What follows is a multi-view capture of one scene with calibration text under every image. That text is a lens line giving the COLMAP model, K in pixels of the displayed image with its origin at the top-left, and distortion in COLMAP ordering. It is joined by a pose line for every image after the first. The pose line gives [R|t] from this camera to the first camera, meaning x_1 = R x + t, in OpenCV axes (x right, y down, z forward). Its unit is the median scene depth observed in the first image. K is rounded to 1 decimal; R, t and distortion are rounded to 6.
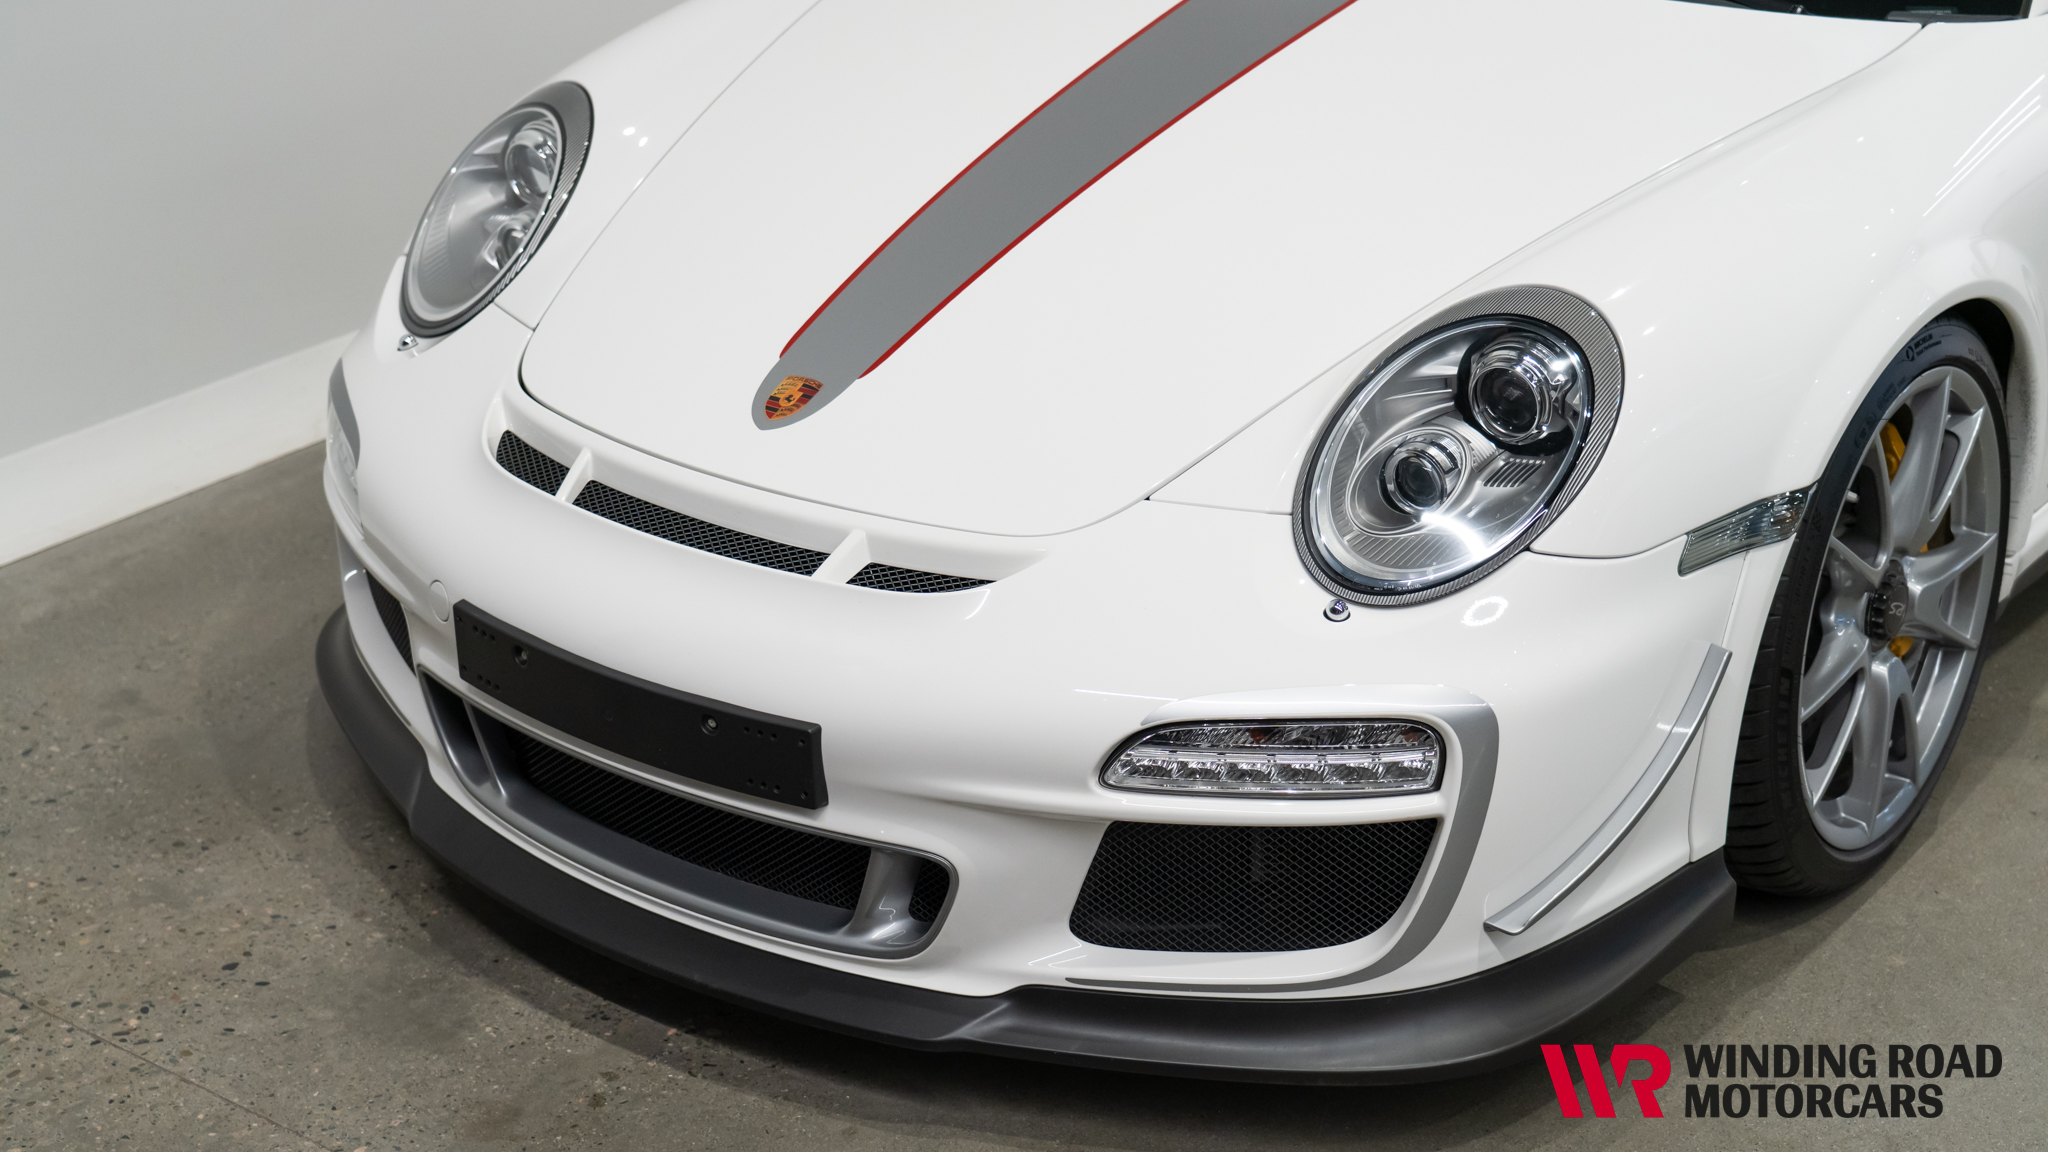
lens RADIAL K [[3090.6, 0, 1024.0], [0, 3090.6, 576.0], [0, 0, 1]] dist [0.029128, -0.029105]
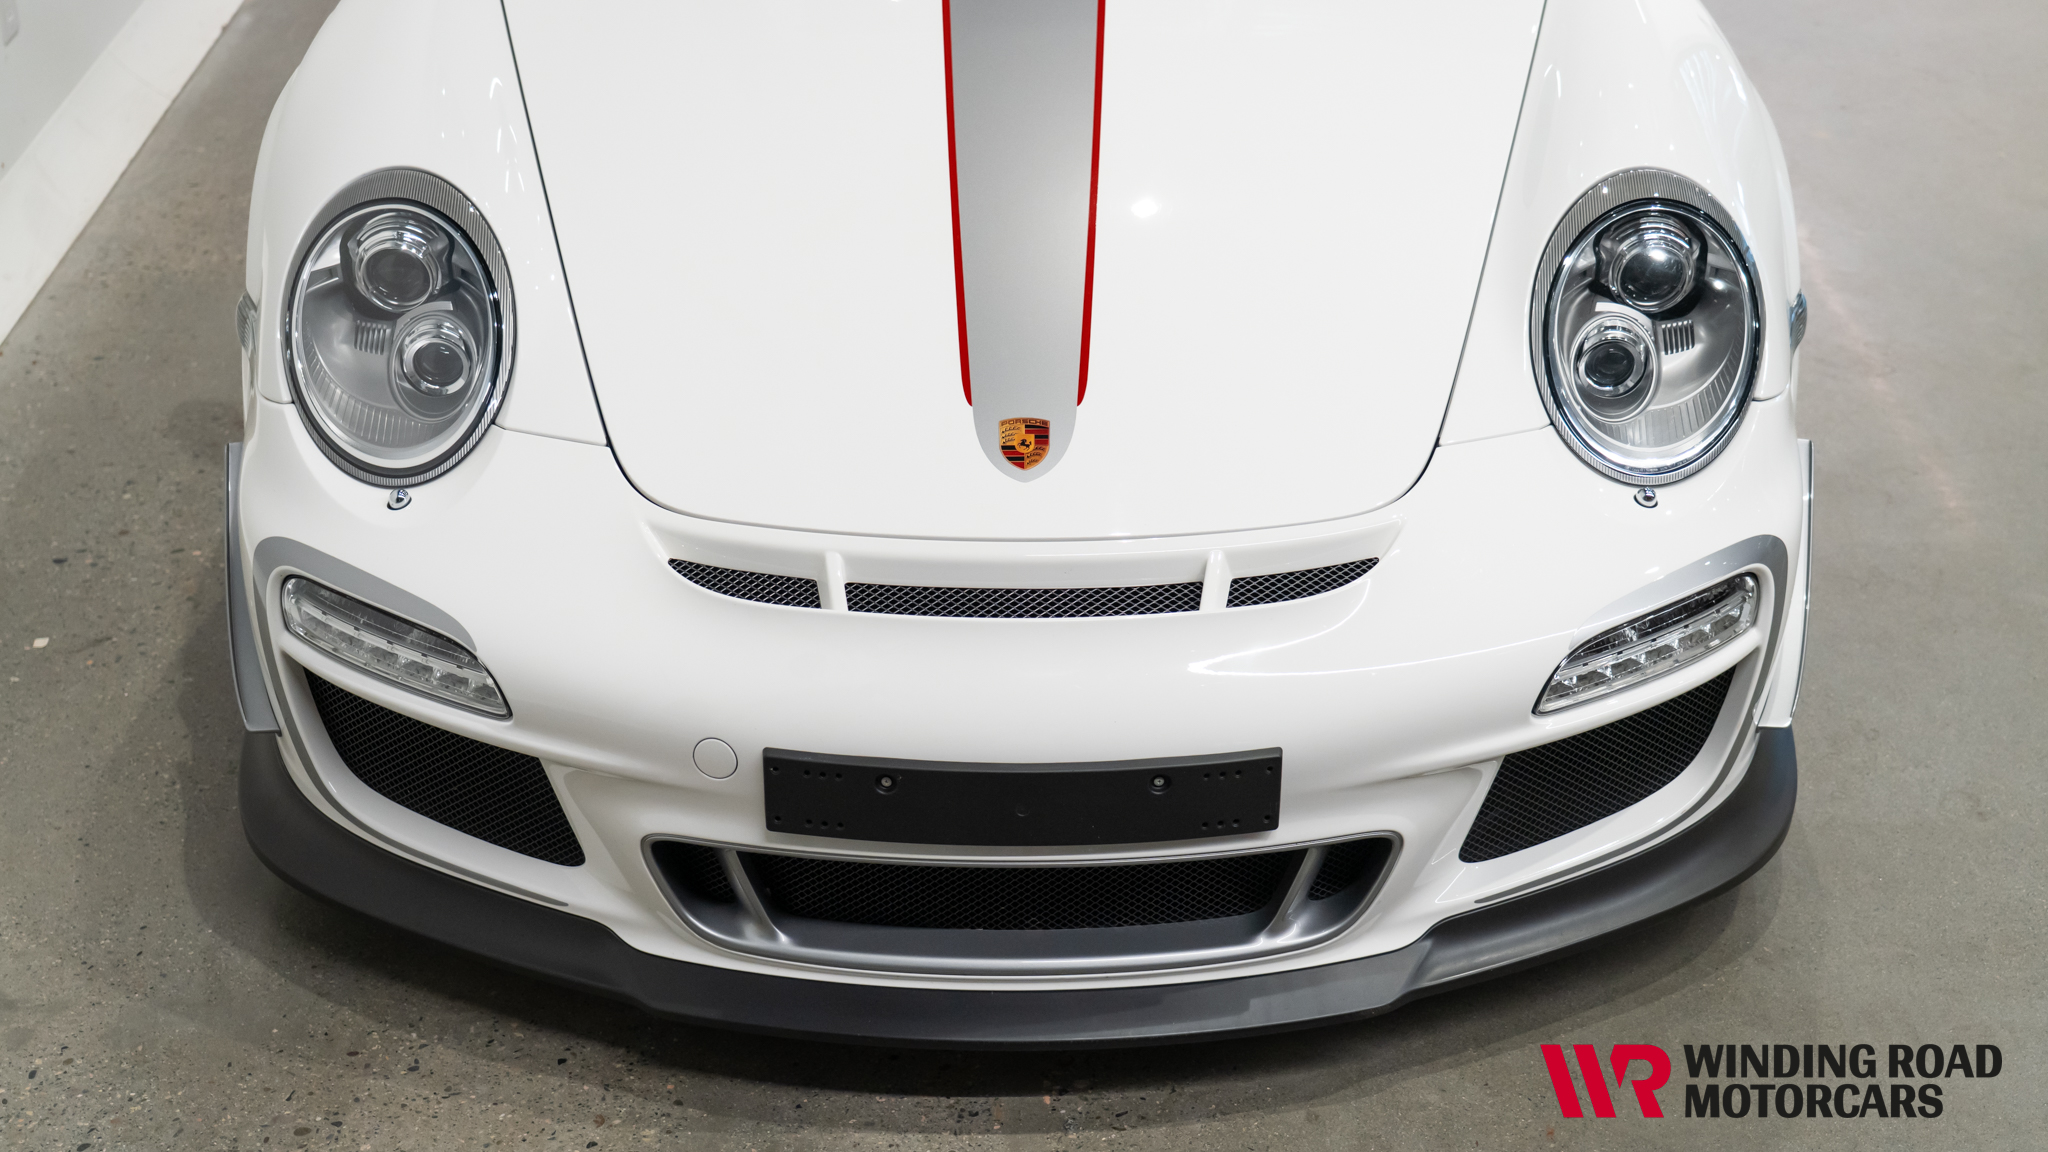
lens RADIAL K [[2826.3, 0, 1024.0], [0, 2826.3, 576.0], [0, 0, 1]] dist [0.013389, 0.040018]
pose [[0.794648, -0.288804, 0.533972, -0.584516], [0.242713, 0.957374, 0.156605, -0.163079], [-0.556440, 0.005156, 0.830872, 0.275426]]
